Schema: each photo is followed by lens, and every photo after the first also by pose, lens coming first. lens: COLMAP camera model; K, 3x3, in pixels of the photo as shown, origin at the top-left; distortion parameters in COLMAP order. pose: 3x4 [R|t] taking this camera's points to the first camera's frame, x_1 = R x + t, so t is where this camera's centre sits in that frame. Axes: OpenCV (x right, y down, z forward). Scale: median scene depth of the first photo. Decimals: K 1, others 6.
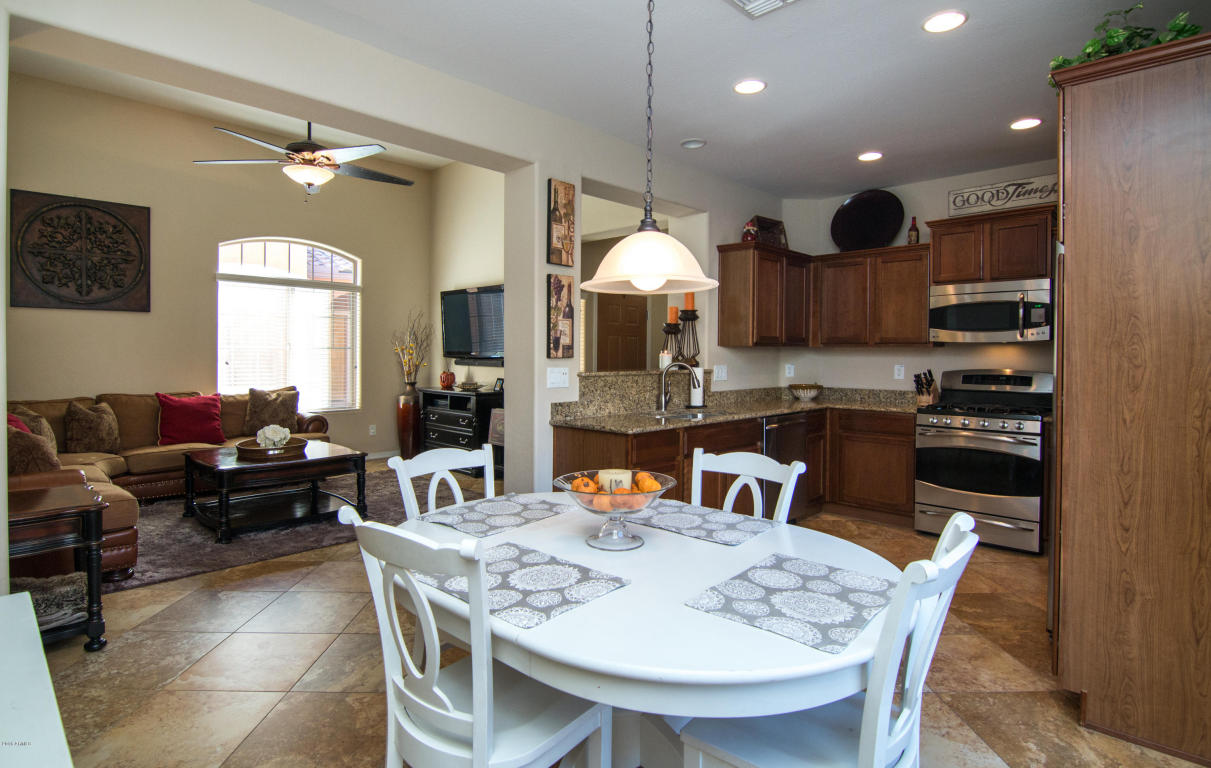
lens RADIAL K [[632.6, 0, 608.0], [0, 632.6, 358.9], [0, 0, 1]] dist [-0.028850, -0.001245]
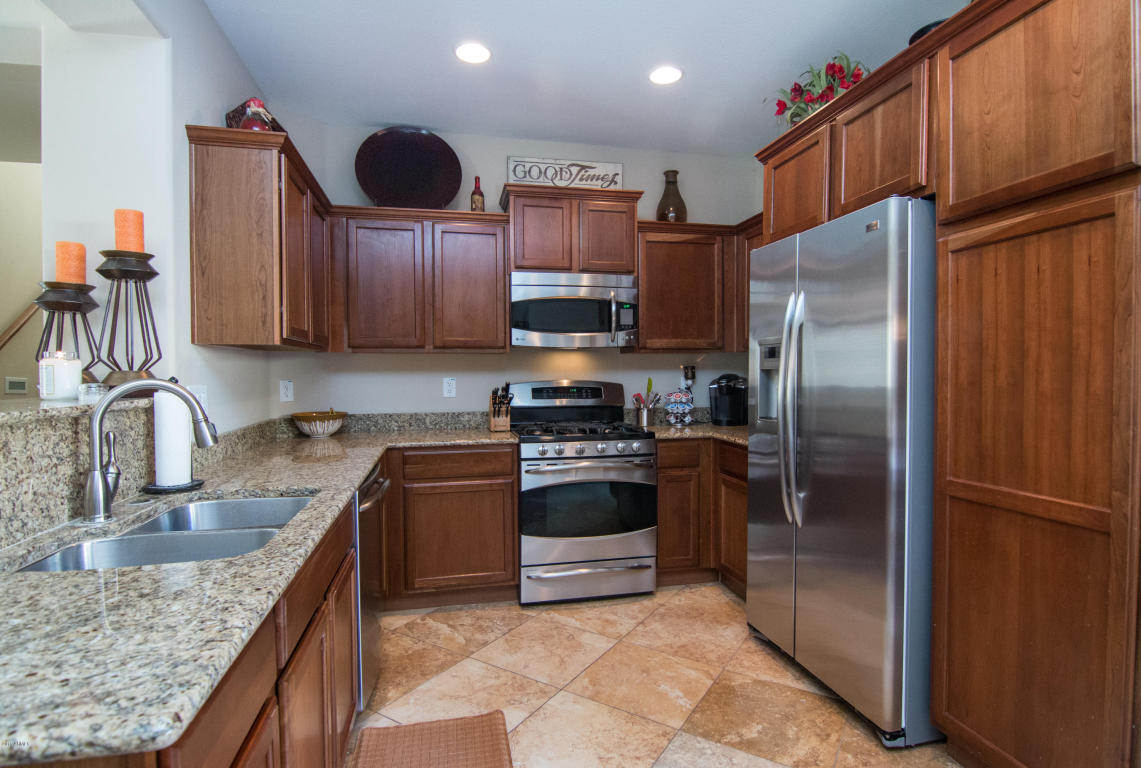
lens RADIAL K [[581.6, 0, 570.5], [0, 581.6, 384.0], [0, 0, 1]] dist [-0.000075, -0.000178]
pose [[0.550384, -0.027962, 0.834444, -0.046011], [0.014864, 0.999609, 0.023692, 0.004324], [-0.834780, -0.000636, 0.550584, 0.798143]]
